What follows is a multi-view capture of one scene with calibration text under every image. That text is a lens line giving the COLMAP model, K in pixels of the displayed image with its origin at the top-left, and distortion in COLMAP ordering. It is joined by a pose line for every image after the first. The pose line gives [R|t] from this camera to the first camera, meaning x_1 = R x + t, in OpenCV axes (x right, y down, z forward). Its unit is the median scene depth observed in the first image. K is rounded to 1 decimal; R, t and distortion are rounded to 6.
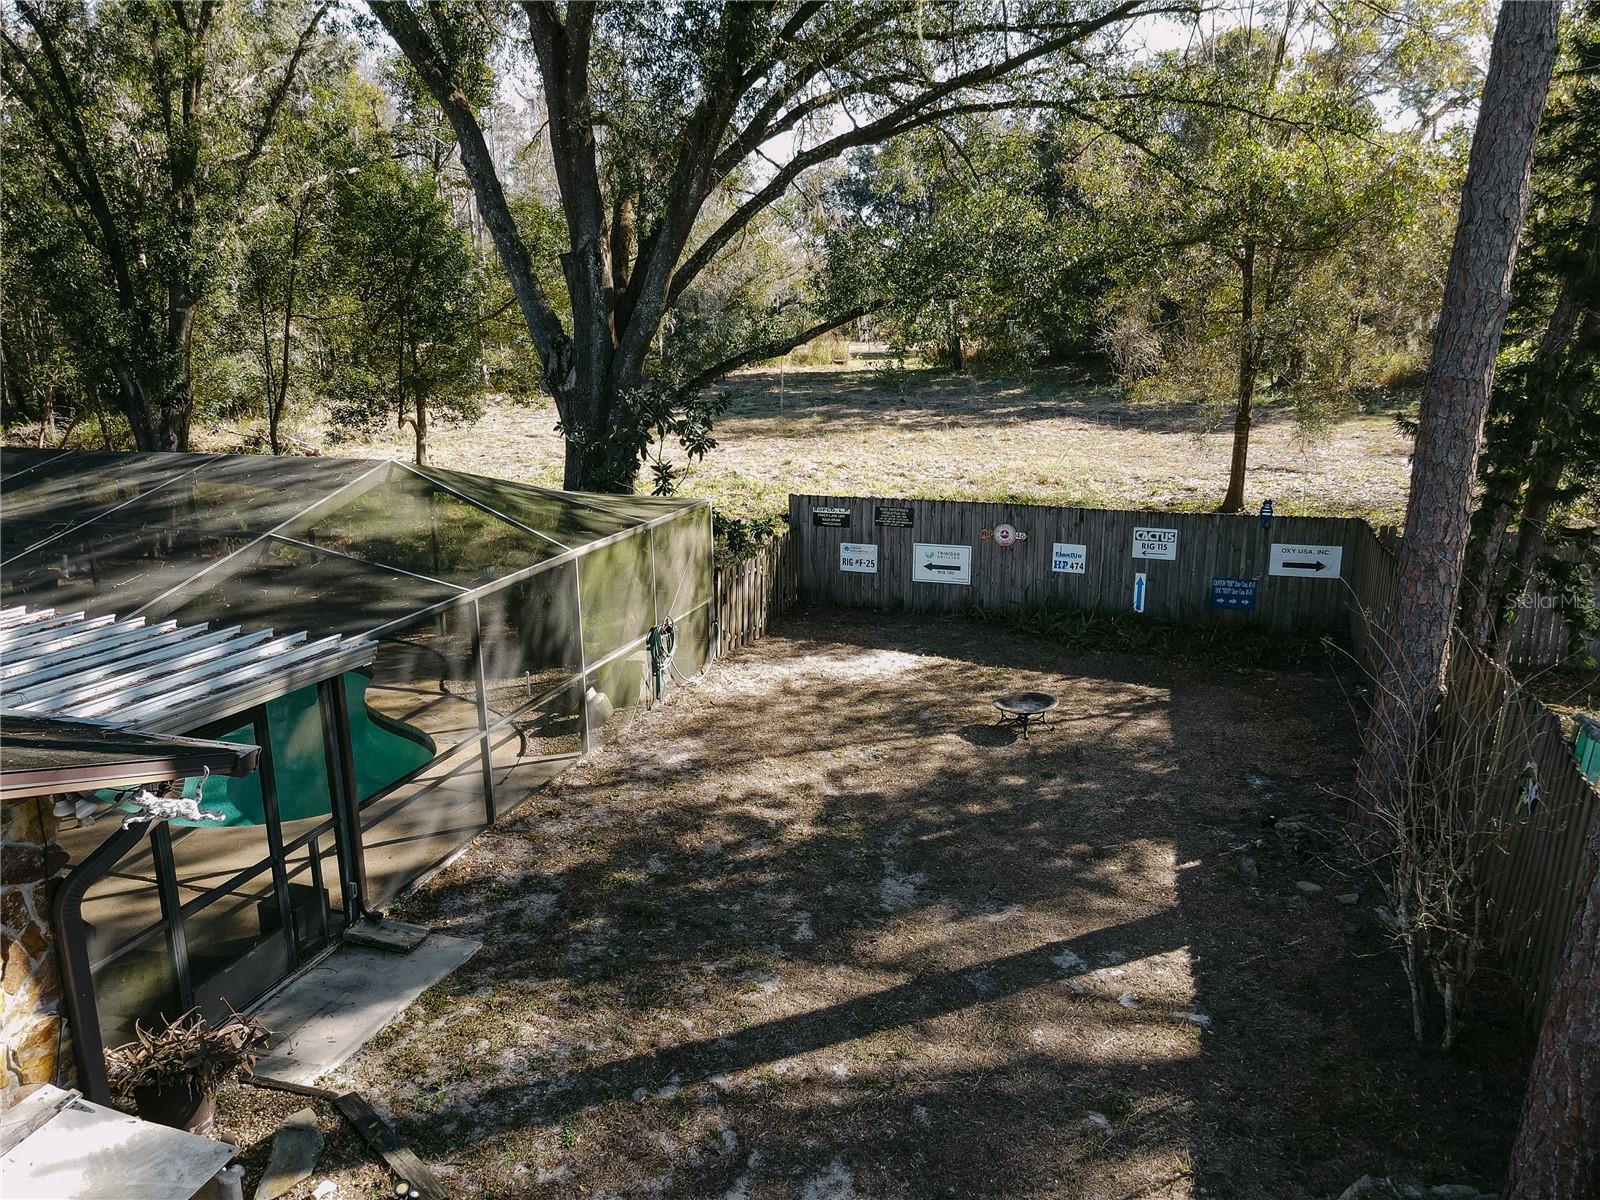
lens RADIAL K [[1169.6, 0, 800.0], [0, 1169.6, 600.0], [0, 0, 1]] dist [-0.001005, 0.028625]
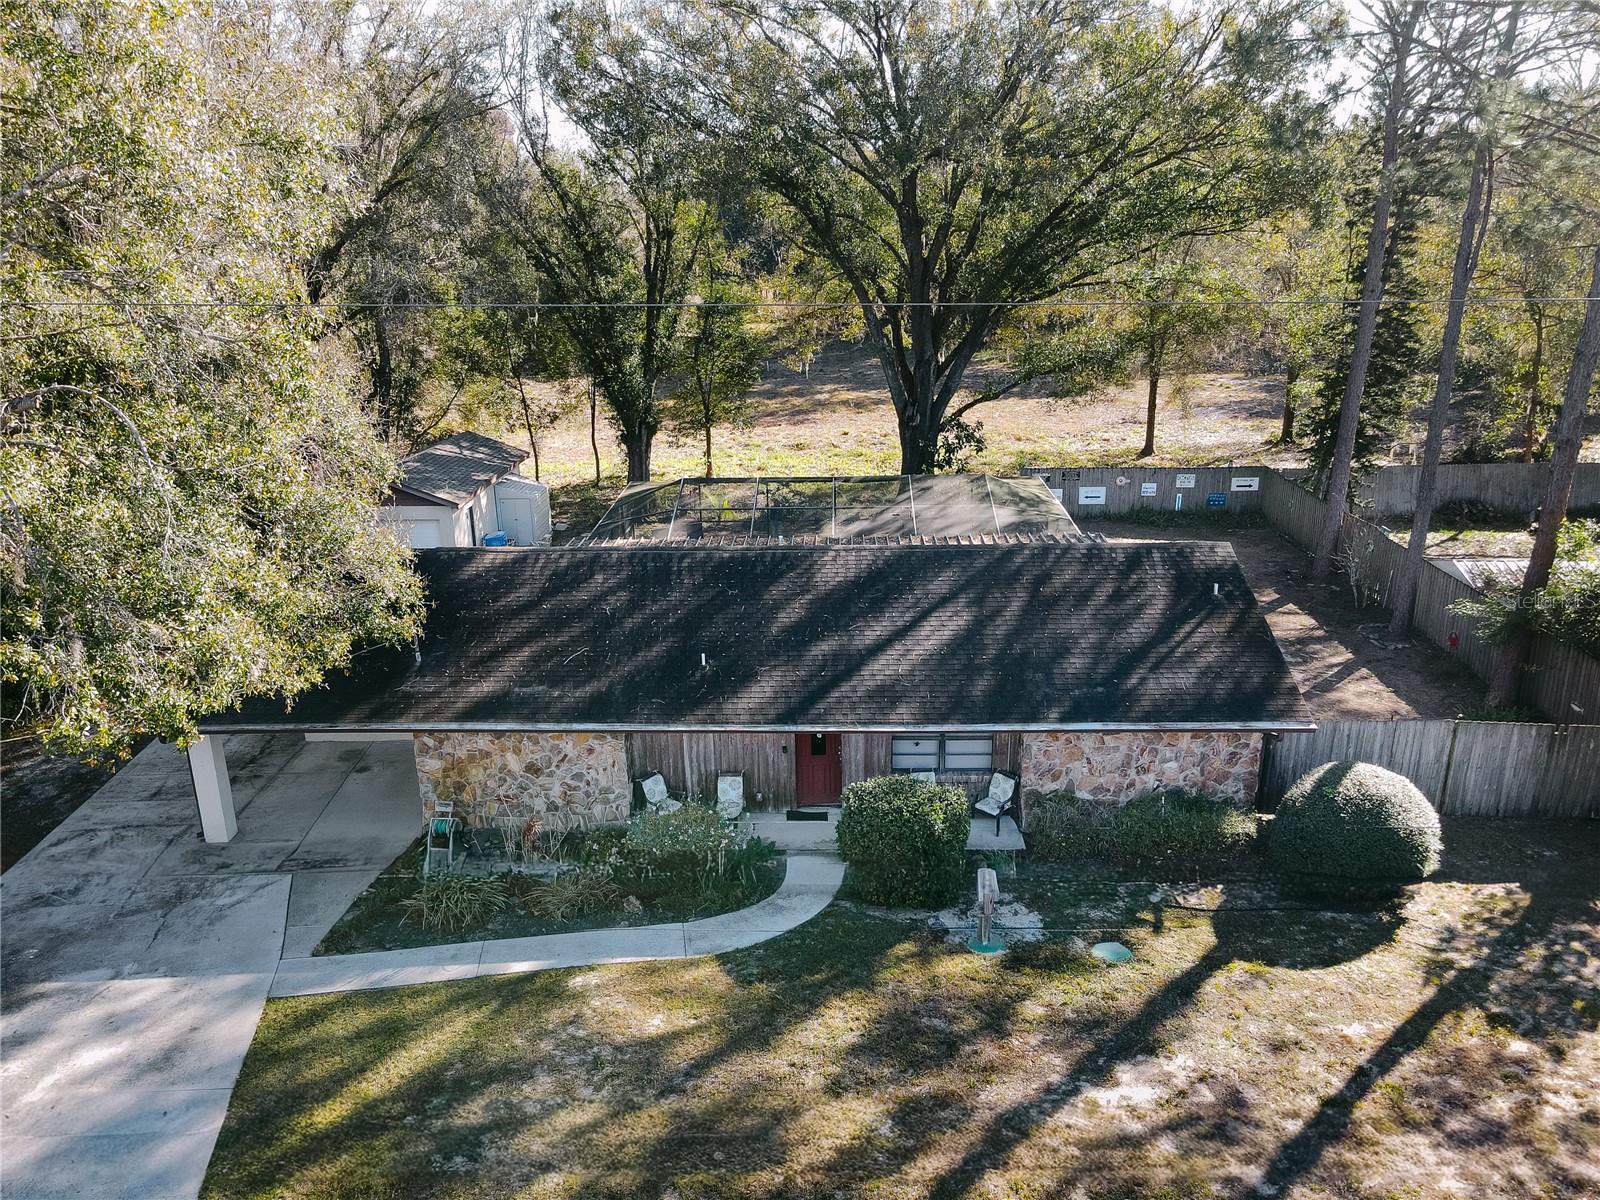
lens RADIAL K [[1169.6, 0, 800.0], [0, 1169.6, 600.0], [0, 0, 1]] dist [-0.001005, 0.028625]
pose [[0.961493, -0.092468, 0.258806, -1.357632], [0.076548, 0.994538, 0.070951, -0.045331], [-0.263953, -0.048408, 0.963320, -1.363357]]
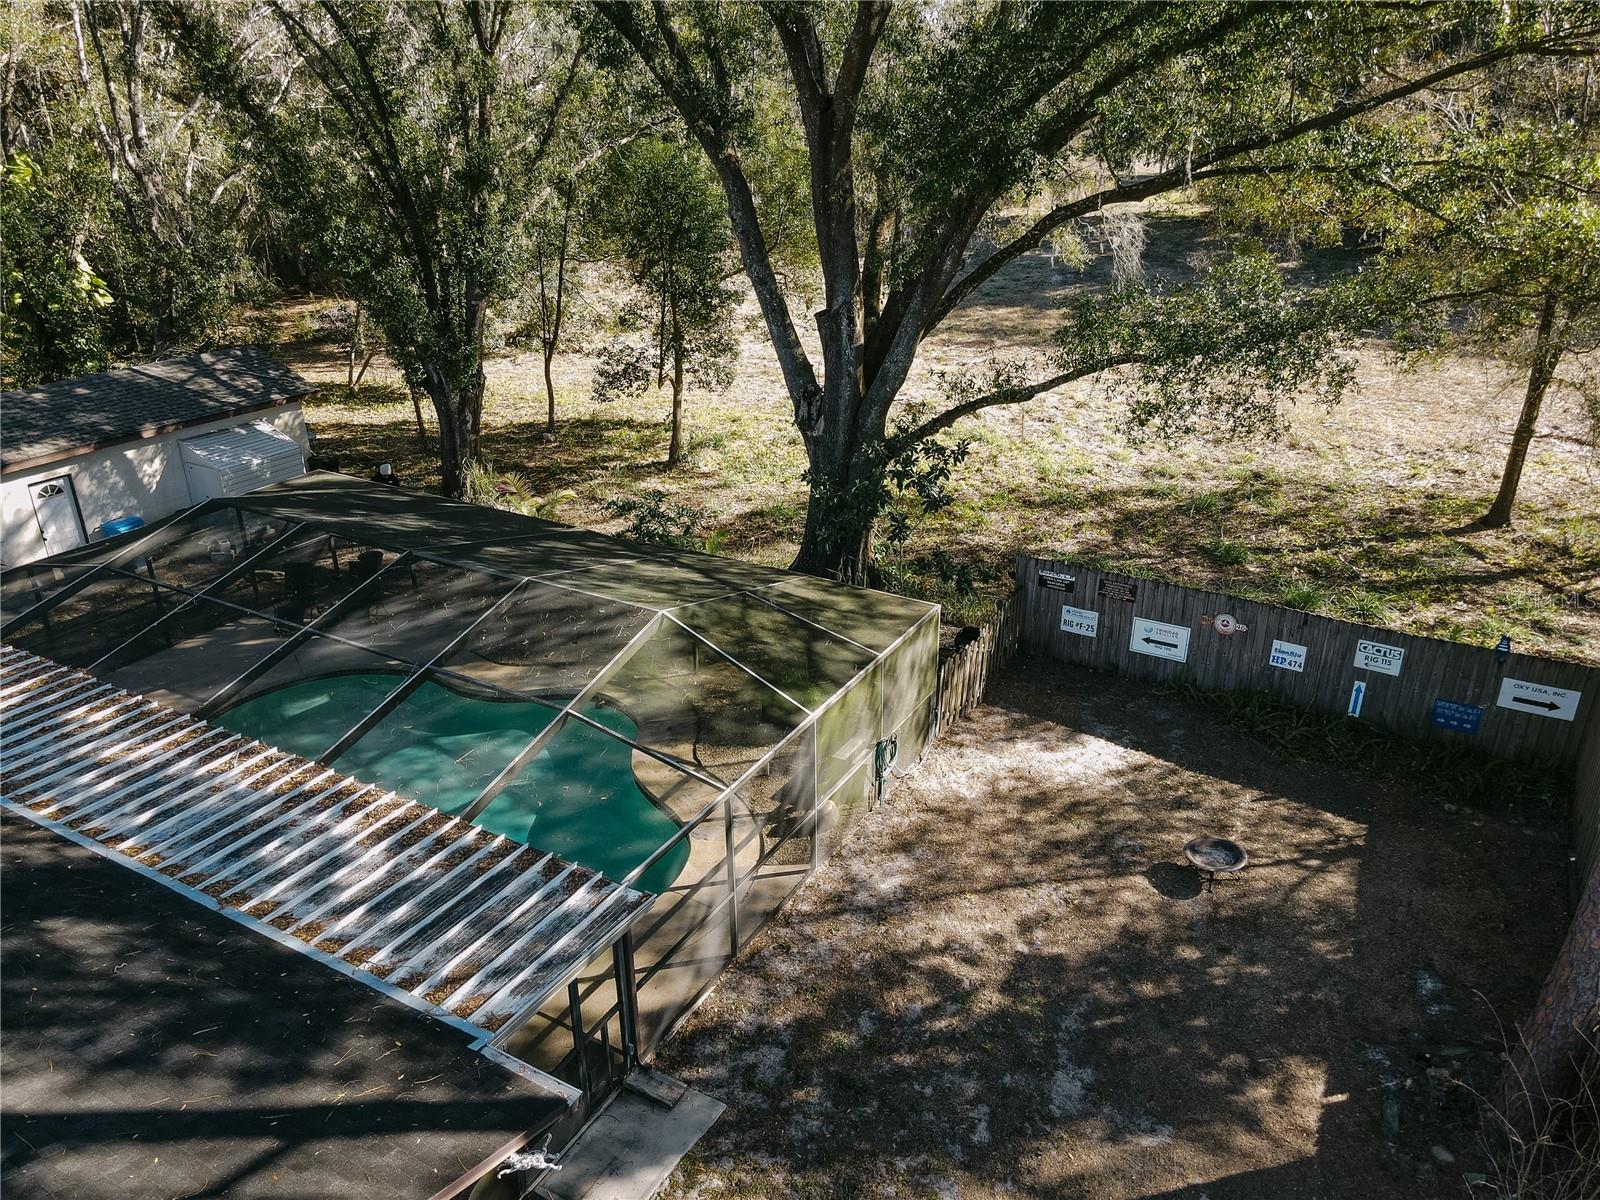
lens RADIAL K [[1169.6, 0, 800.0], [0, 1169.6, 600.0], [0, 0, 1]] dist [-0.001005, 0.028625]
pose [[0.978830, 0.087417, -0.185070, -0.002990], [-0.052620, 0.981291, 0.185201, -0.323000], [0.197798, -0.171542, 0.965116, -0.080367]]
